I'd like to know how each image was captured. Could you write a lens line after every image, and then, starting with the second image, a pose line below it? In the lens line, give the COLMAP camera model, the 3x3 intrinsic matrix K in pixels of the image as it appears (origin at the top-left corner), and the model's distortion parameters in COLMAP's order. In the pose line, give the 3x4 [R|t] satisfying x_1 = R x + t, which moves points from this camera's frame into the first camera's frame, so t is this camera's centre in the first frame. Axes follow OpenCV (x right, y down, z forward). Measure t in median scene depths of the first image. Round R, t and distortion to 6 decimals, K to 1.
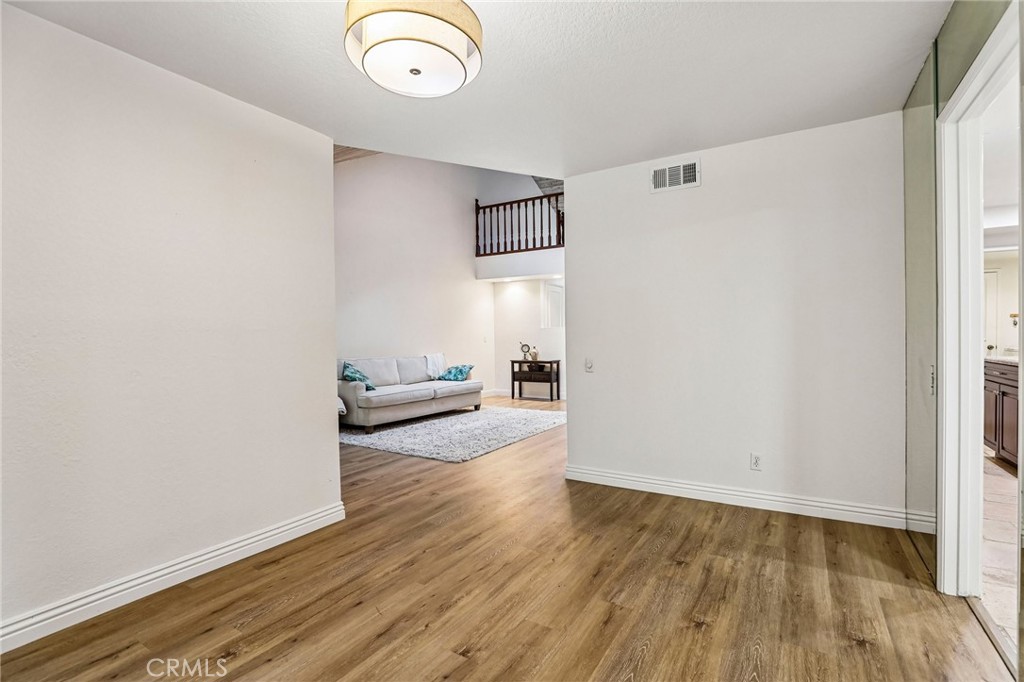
lens RADIAL K [[468.9, 0, 518.5], [0, 468.9, 346.1], [0, 0, 1]] dist [-0.039259, 0.009712]
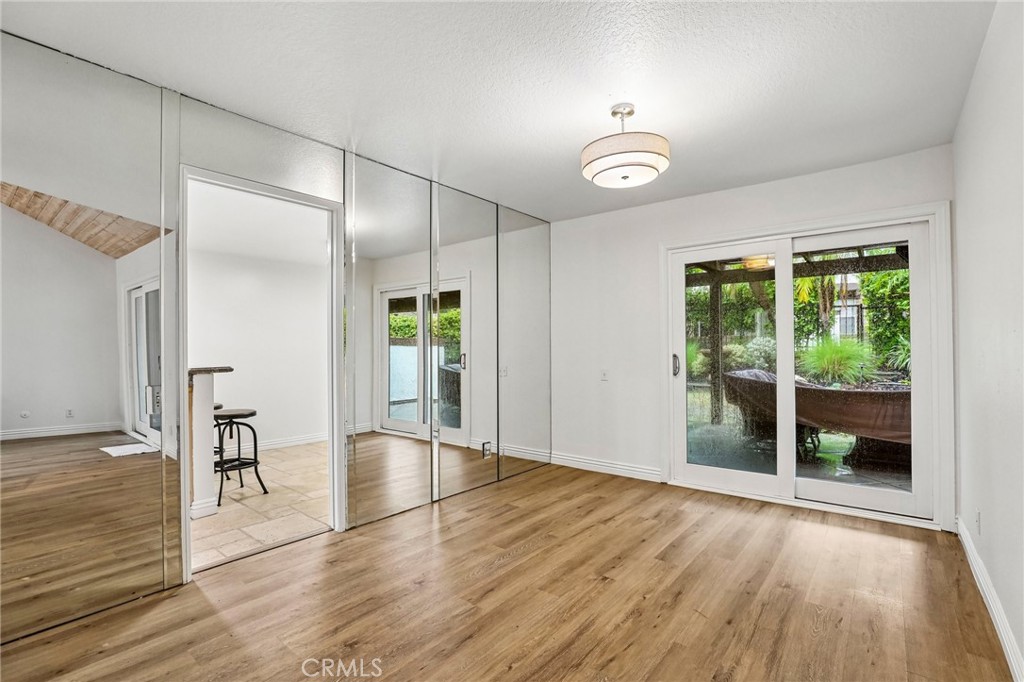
lens RADIAL K [[468.9, 0, 522.0], [0, 468.9, 346.5], [0, 0, 1]] dist [-0.039259, 0.009712]
pose [[-0.992223, 0.020256, 0.122811, -0.038833], [0.021281, 0.999749, 0.007038, -0.030620], [-0.122638, 0.009597, -0.992405, 1.718783]]
